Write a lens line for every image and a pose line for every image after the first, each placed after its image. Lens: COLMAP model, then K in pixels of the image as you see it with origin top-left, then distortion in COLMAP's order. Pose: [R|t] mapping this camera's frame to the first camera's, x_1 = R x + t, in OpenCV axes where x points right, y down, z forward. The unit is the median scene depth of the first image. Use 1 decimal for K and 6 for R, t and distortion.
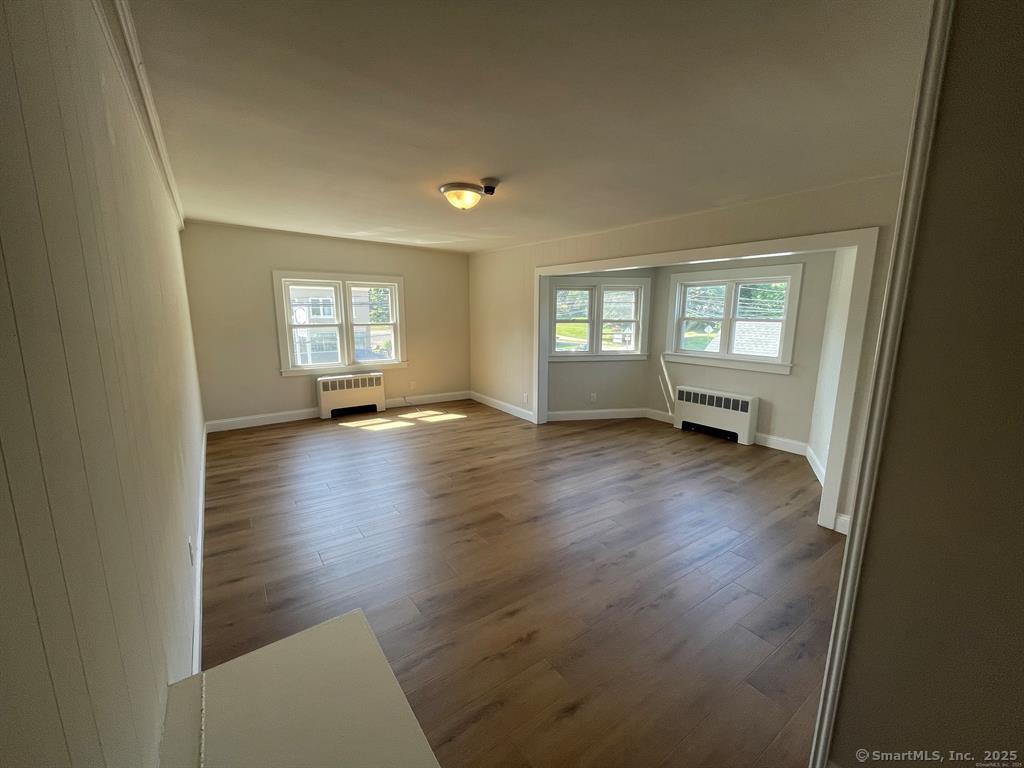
lens RADIAL K [[416.1, 0, 512.0], [0, 416.1, 384.0], [0, 0, 1]] dist [-0.002792, -0.000511]
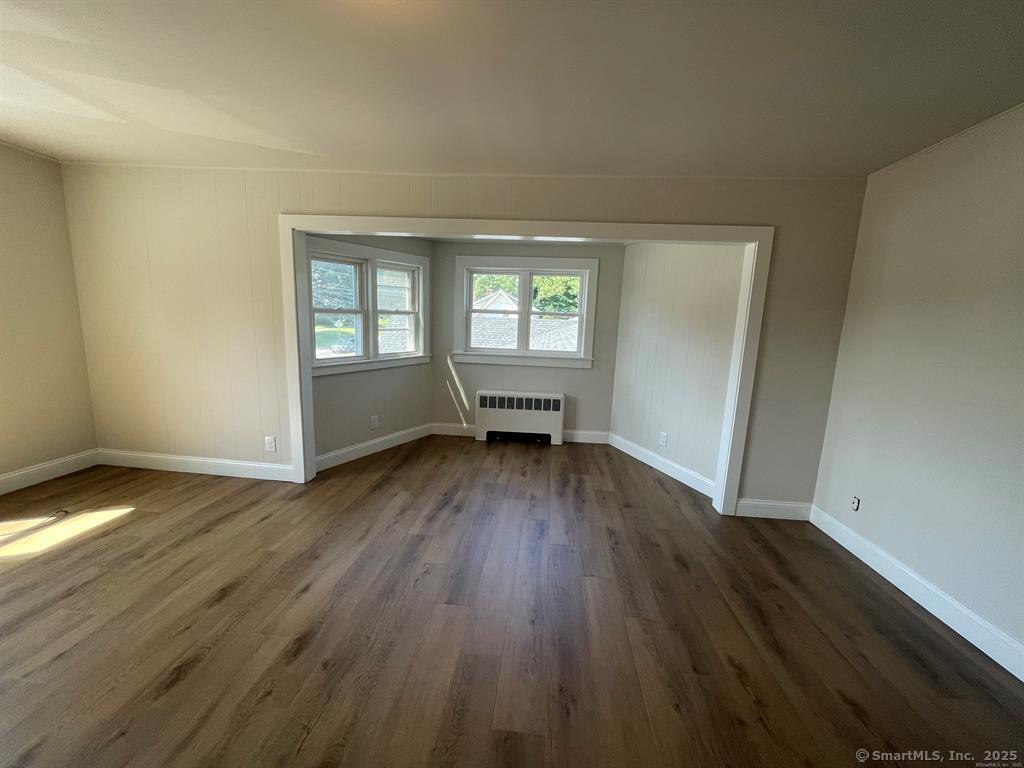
lens RADIAL K [[416.1, 0, 512.0], [0, 416.1, 384.0], [0, 0, 1]] dist [-0.002792, -0.000511]
pose [[0.646848, -0.108589, 0.754849, -0.195159], [0.098527, 0.993415, 0.058477, -0.053768], [-0.756228, 0.036547, 0.653287, 0.413514]]
